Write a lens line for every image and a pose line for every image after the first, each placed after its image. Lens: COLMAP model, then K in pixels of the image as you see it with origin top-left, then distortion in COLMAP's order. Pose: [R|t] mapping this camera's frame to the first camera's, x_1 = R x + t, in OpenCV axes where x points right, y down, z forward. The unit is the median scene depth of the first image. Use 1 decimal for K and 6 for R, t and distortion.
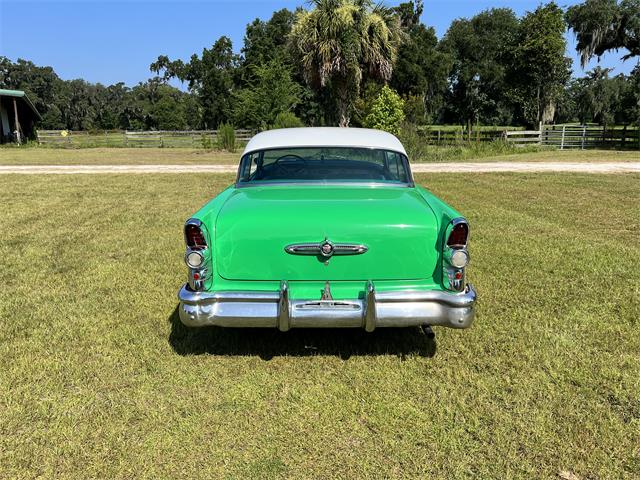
lens RADIAL K [[481.0, 0, 320.0], [0, 481.0, 240.0], [0, 0, 1]] dist [0.032852, -0.038840]
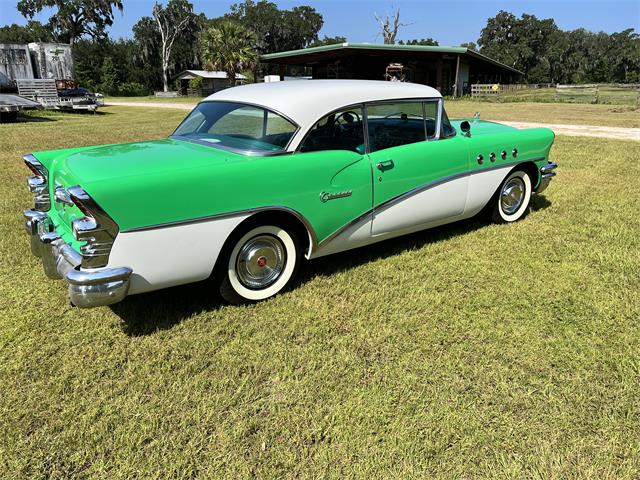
lens RADIAL K [[481.0, 0, 320.0], [0, 481.0, 240.0], [0, 0, 1]] dist [0.032852, -0.038840]
pose [[0.607577, 0.240529, -0.756965, 0.086377], [-0.172123, 0.970269, 0.170153, -0.012061], [0.775386, 0.026910, 0.630914, 0.054579]]
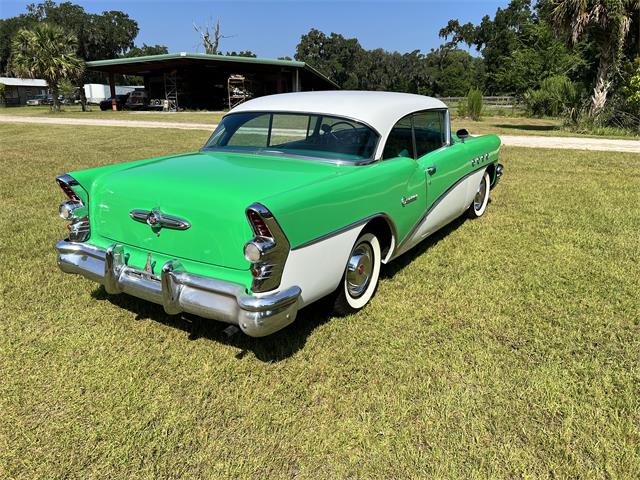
lens RADIAL K [[481.0, 0, 320.0], [0, 481.0, 240.0], [0, 0, 1]] dist [0.032852, -0.038840]
pose [[0.844615, 0.157319, -0.511738, 0.055553], [-0.124275, 0.987355, 0.098421, -0.005289], [0.520751, -0.019532, 0.853485, 0.025397]]
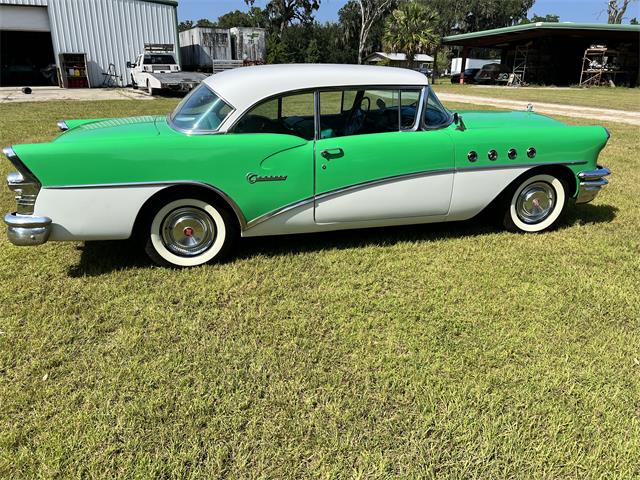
lens RADIAL K [[481.0, 0, 320.0], [0, 481.0, 240.0], [0, 0, 1]] dist [0.032852, -0.038840]
pose [[0.263046, 0.328769, -0.907038, 0.106625], [-0.225240, 0.935094, 0.273618, -0.021077], [0.938122, 0.132328, 0.320024, 0.092158]]
